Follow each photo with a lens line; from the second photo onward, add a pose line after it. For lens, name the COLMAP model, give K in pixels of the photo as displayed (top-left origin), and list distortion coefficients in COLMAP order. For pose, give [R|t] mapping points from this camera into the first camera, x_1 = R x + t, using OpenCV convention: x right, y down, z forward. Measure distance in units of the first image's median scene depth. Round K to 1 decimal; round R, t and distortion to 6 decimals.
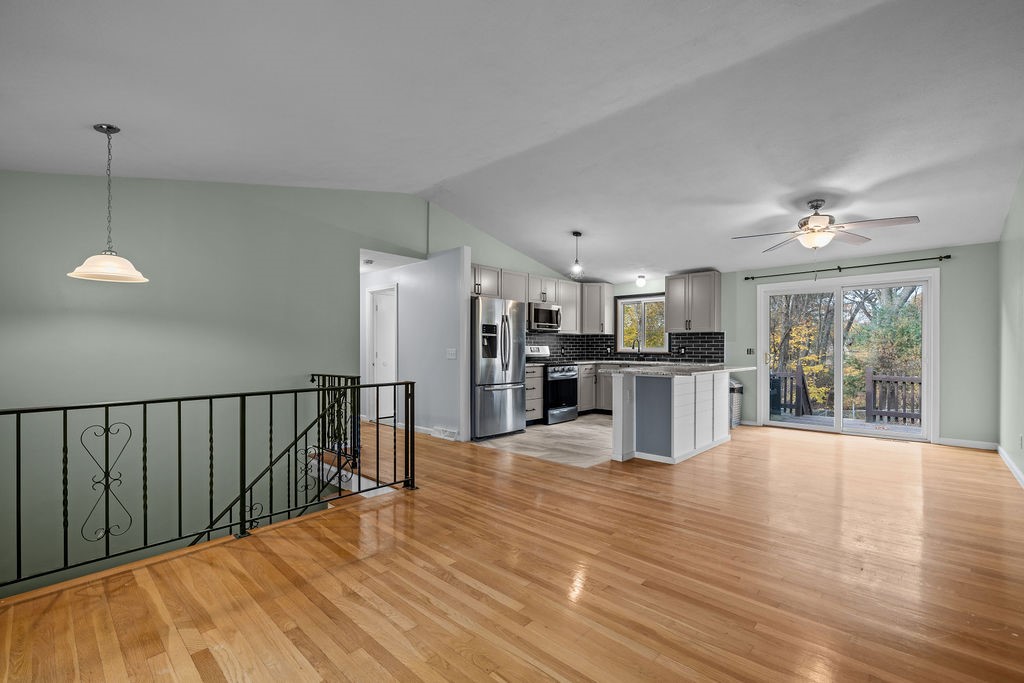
lens RADIAL K [[448.3, 0, 503.3], [0, 448.3, 350.5], [0, 0, 1]] dist [-0.001052, -0.000337]
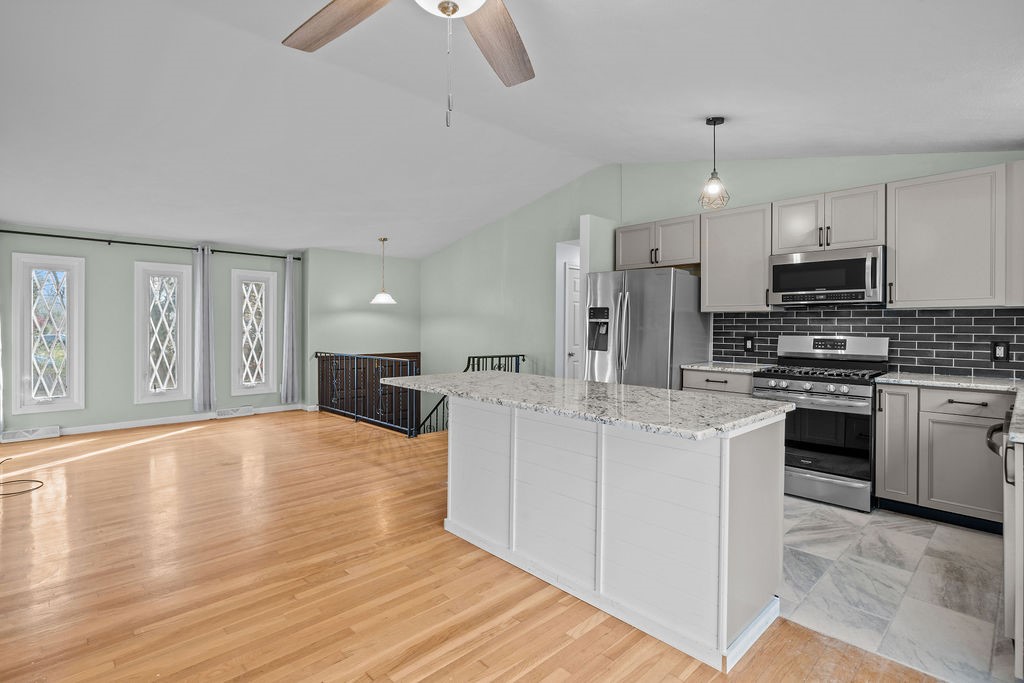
lens RADIAL K [[495.1, 0, 486.9], [0, 495.1, 331.1], [0, 0, 1]] dist [0.004845, -0.000419]
pose [[-0.071876, 0.011712, -0.997345, 0.680050], [-0.007794, 0.999894, 0.012303, -0.020980], [0.997383, 0.008658, -0.071777, 0.704903]]
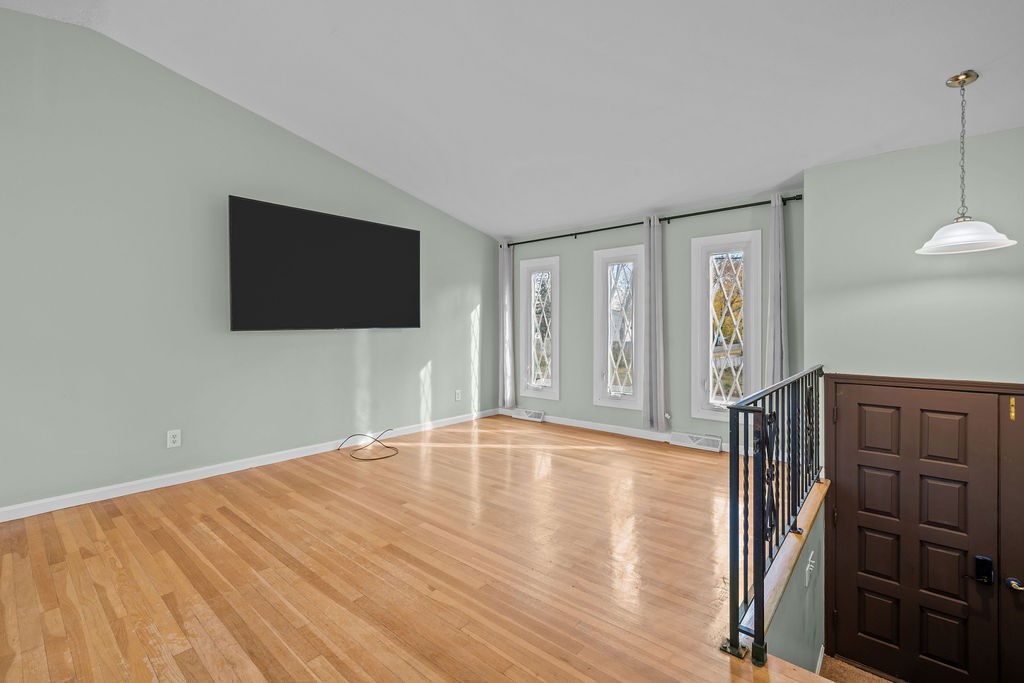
lens RADIAL K [[448.3, 0, 512.1], [0, 448.3, 326.8], [0, 0, 1]] dist [-0.001052, -0.000337]
pose [[-0.998713, 0.002565, -0.050663, 0.018477], [0.002539, 0.999997, 0.000593, -0.004351], [0.050664, 0.000464, -0.998716, 0.748170]]
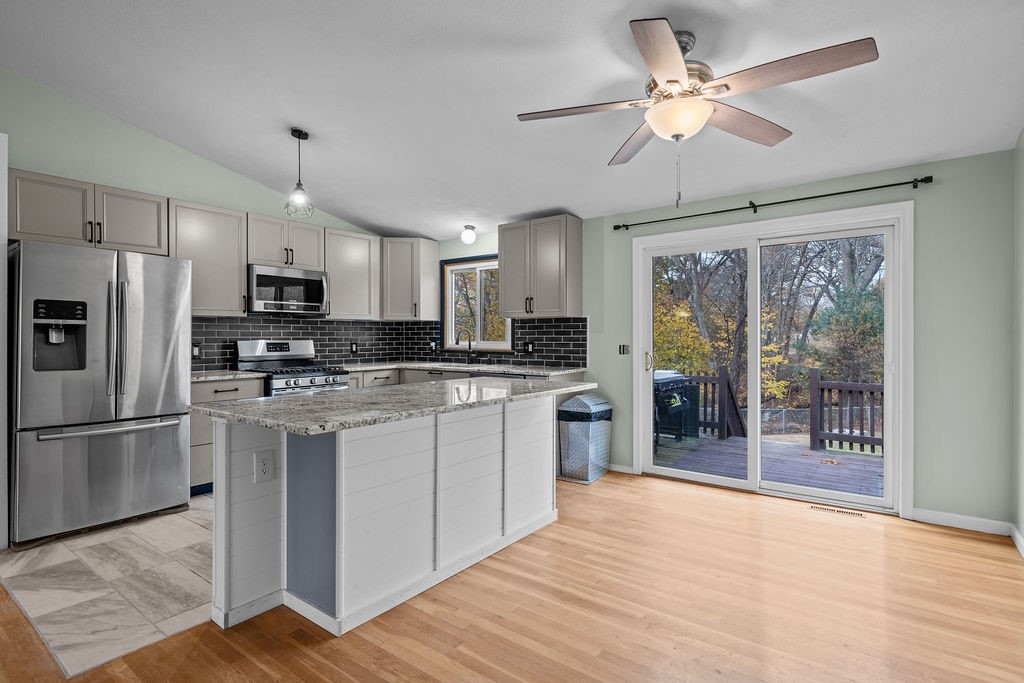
lens RADIAL K [[509.6, 0, 509.2], [0, 509.6, 339.0], [0, 0, 1]] dist [-0.002406, 0.000700]
pose [[0.993357, -0.003504, 0.115016, 0.309432], [0.003462, 0.999994, 0.000563, -0.012279], [-0.115017, -0.000161, 0.993364, 0.329732]]
